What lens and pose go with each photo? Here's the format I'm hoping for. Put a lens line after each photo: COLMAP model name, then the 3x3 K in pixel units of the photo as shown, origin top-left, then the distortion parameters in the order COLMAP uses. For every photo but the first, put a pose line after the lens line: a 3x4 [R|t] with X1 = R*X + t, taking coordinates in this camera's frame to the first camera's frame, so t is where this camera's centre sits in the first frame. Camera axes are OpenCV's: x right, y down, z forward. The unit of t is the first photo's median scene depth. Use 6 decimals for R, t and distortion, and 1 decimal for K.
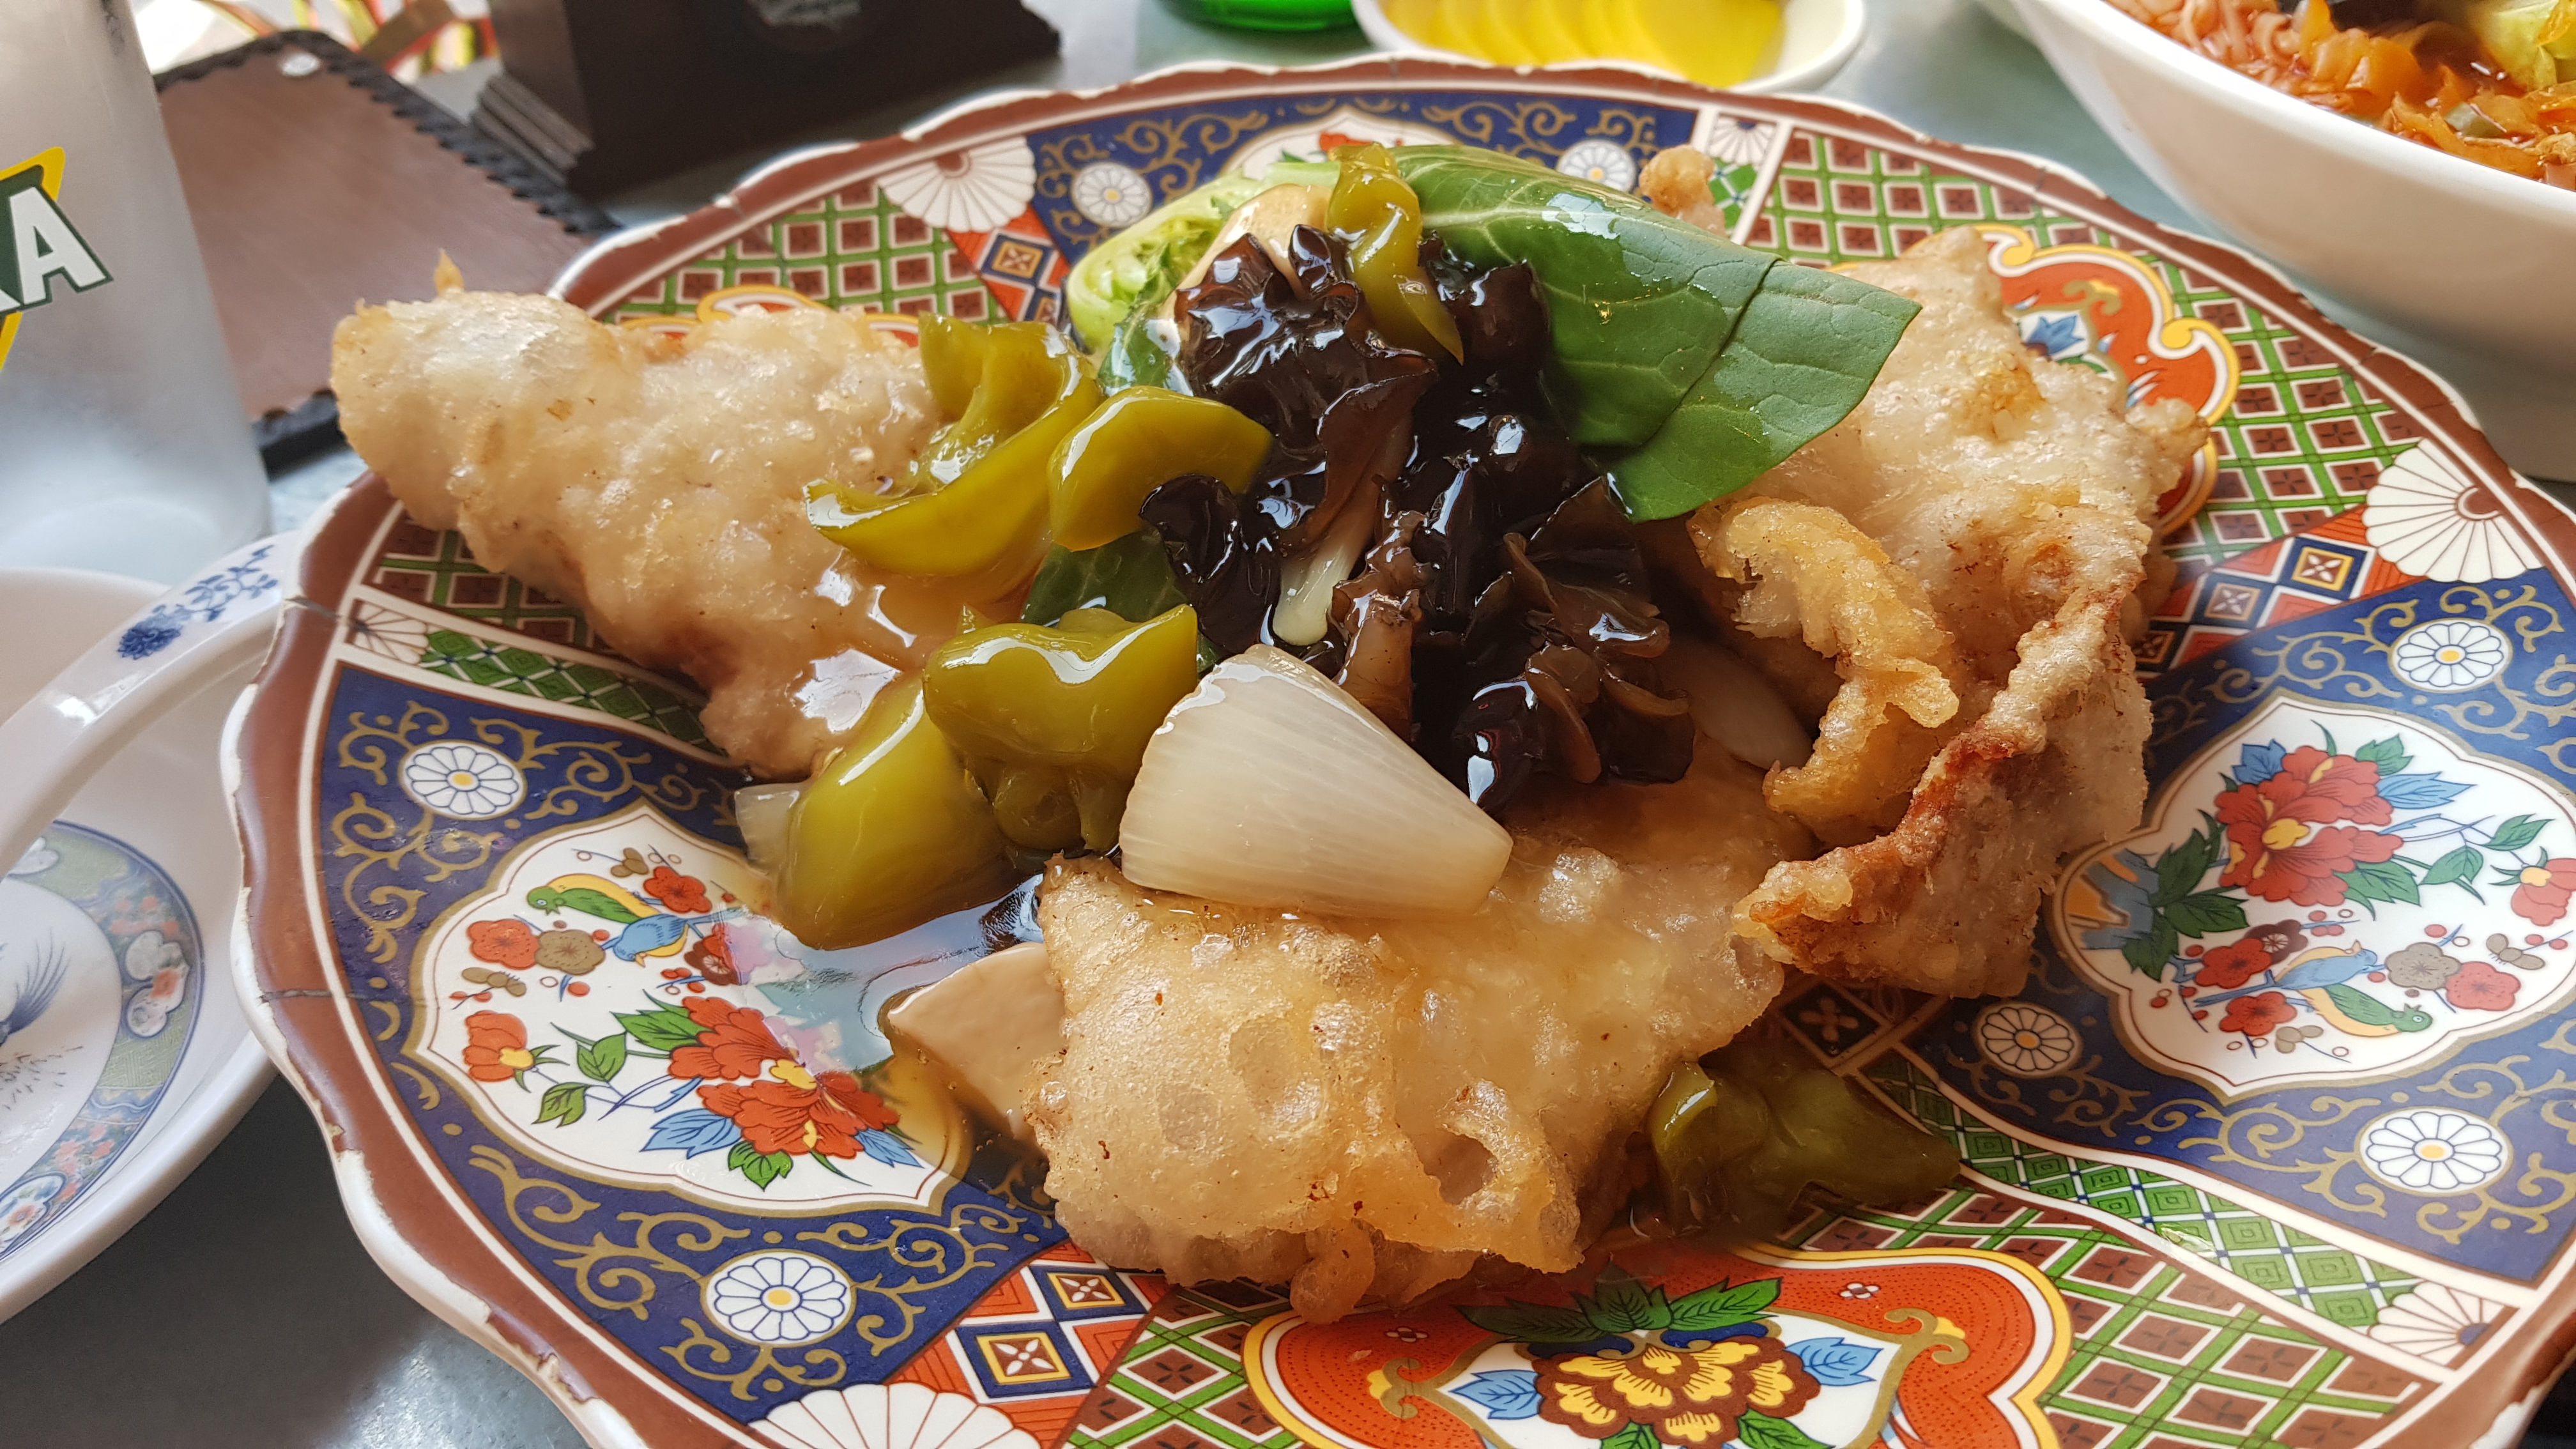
lens RADIAL K [[2011.2, 0, 1297.2], [0, 2011.2, 680.7], [0, 0, 1]] dist [0.067865, -0.143502]
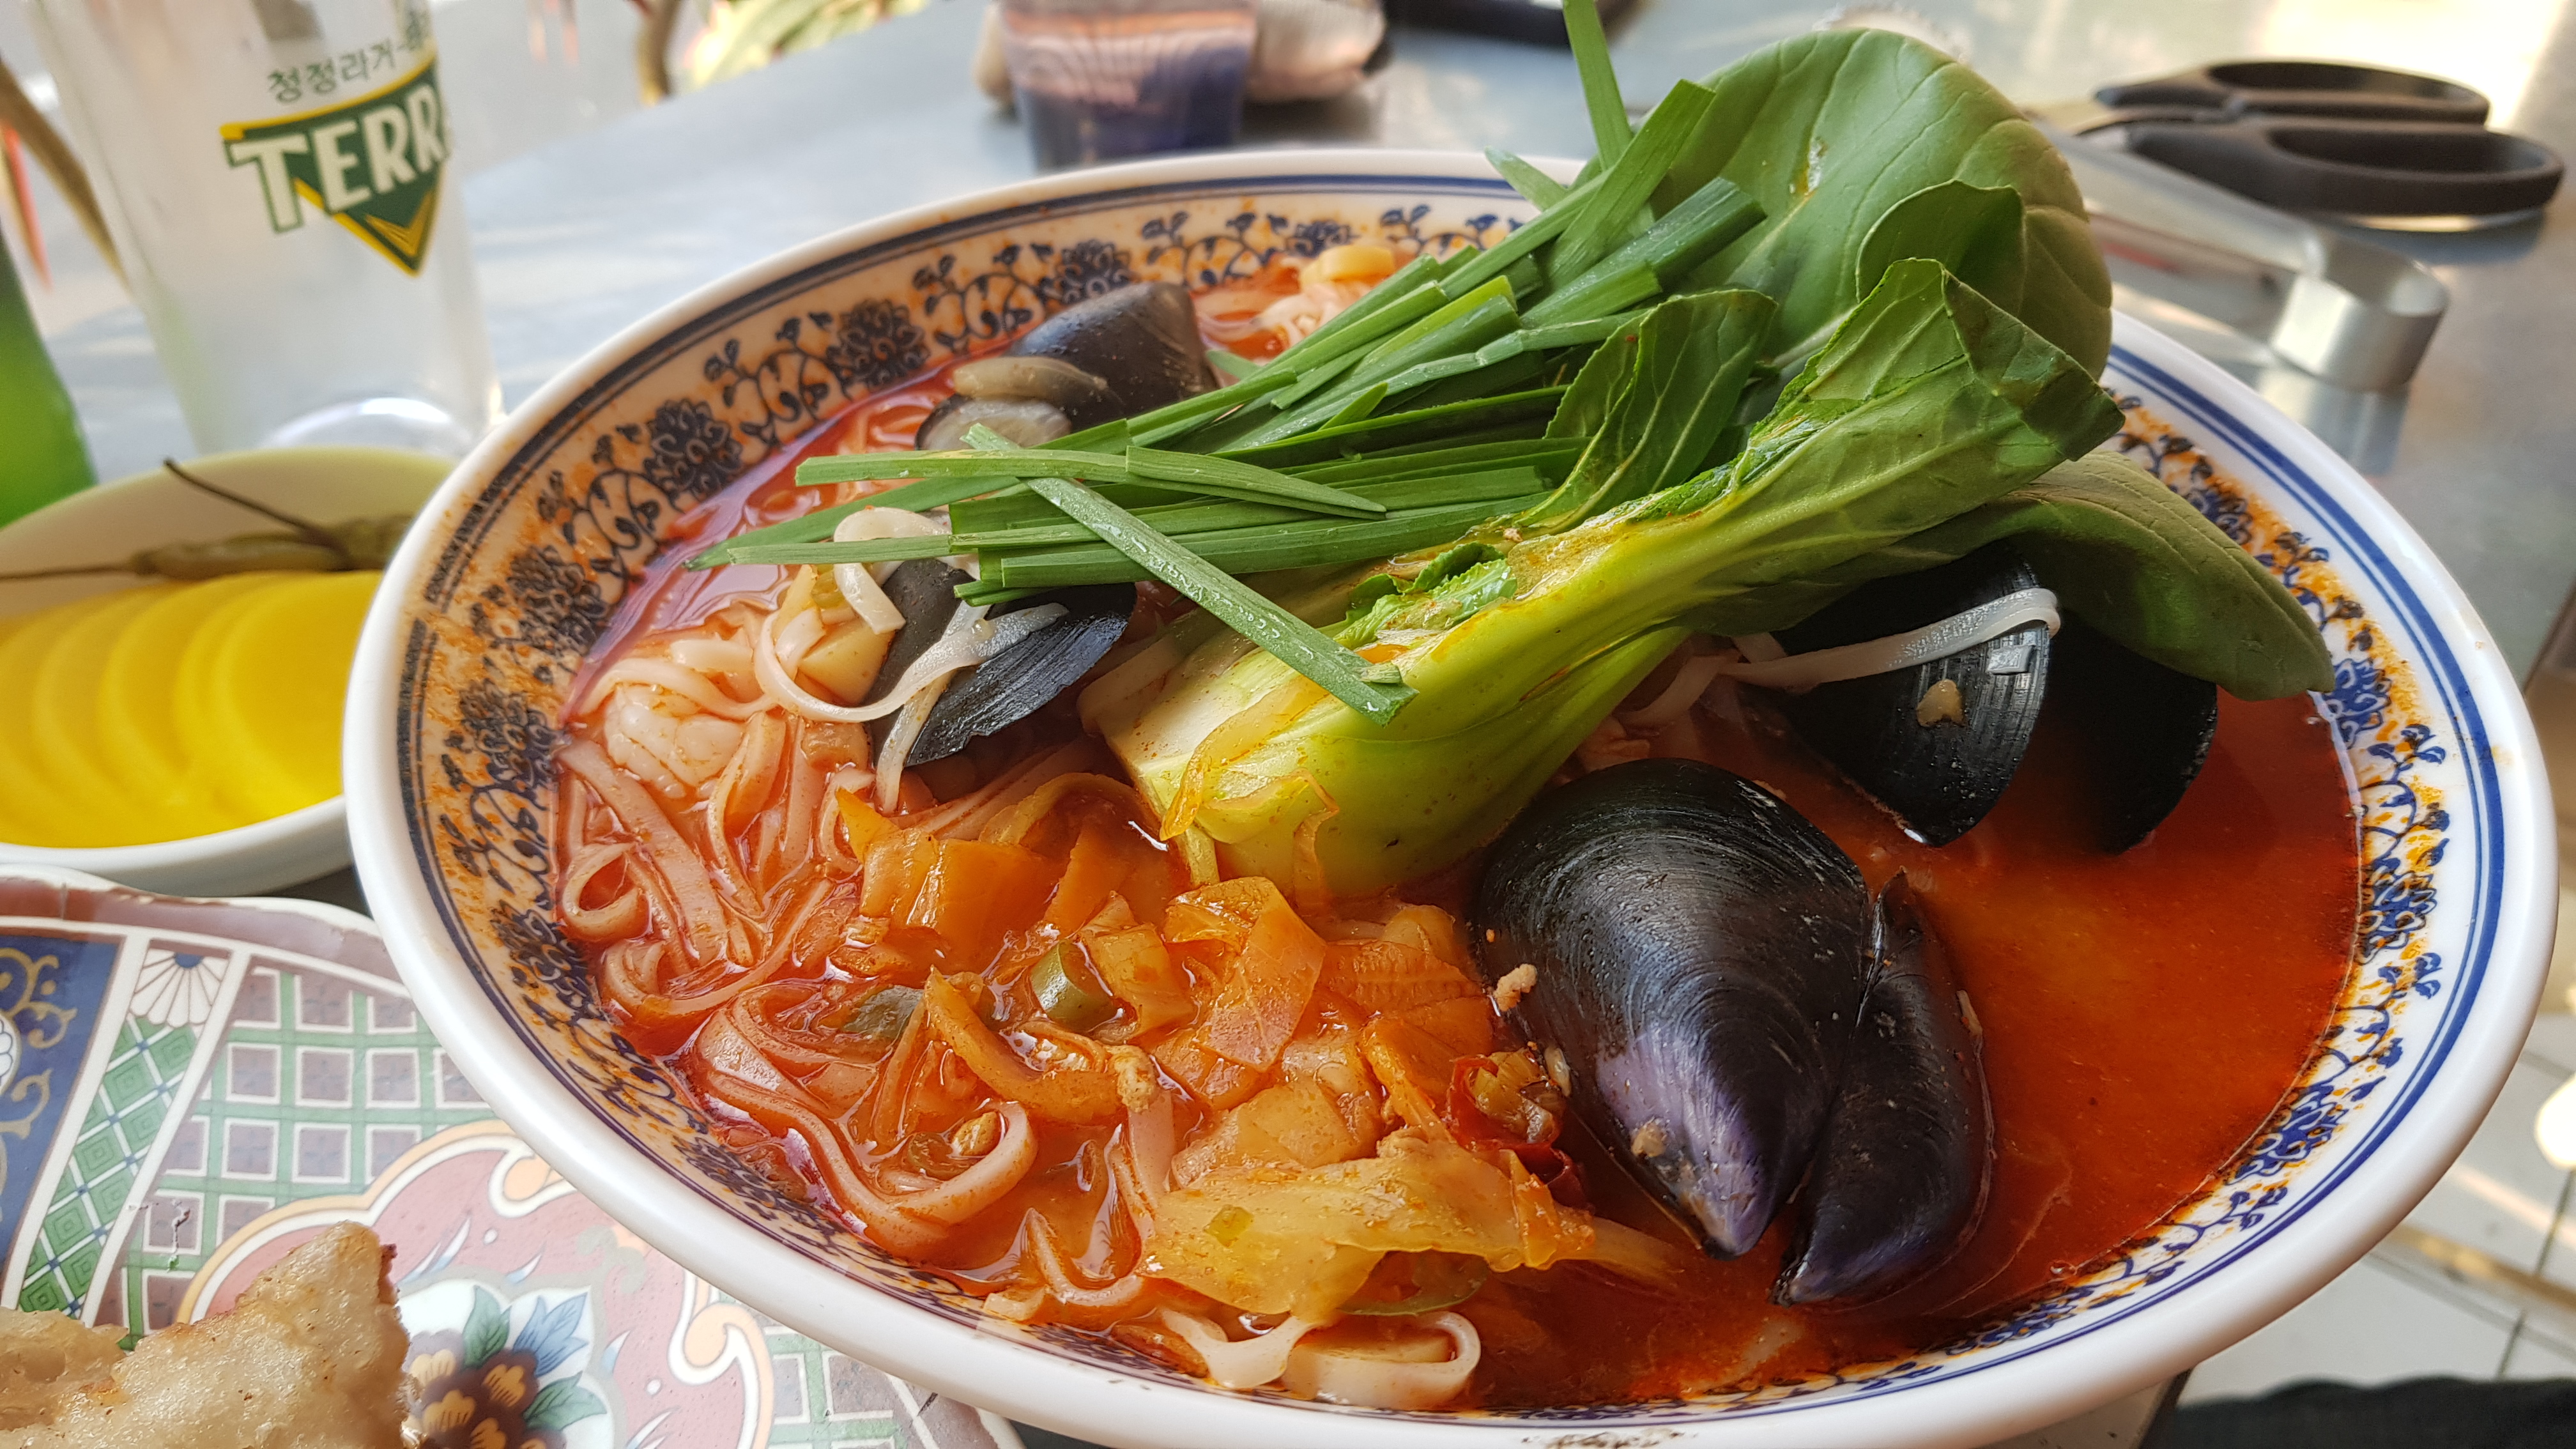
lens RADIAL K [[2011.2, 0, 1276.7], [0, 2011.2, 701.6], [0, 0, 1]] dist [0.067865, -0.143502]
pose [[0.975530, -0.138443, 0.170805, 0.718114], [0.146781, 0.988472, -0.037130, -0.433082], [-0.163696, 0.061292, 0.984605, 0.450108]]
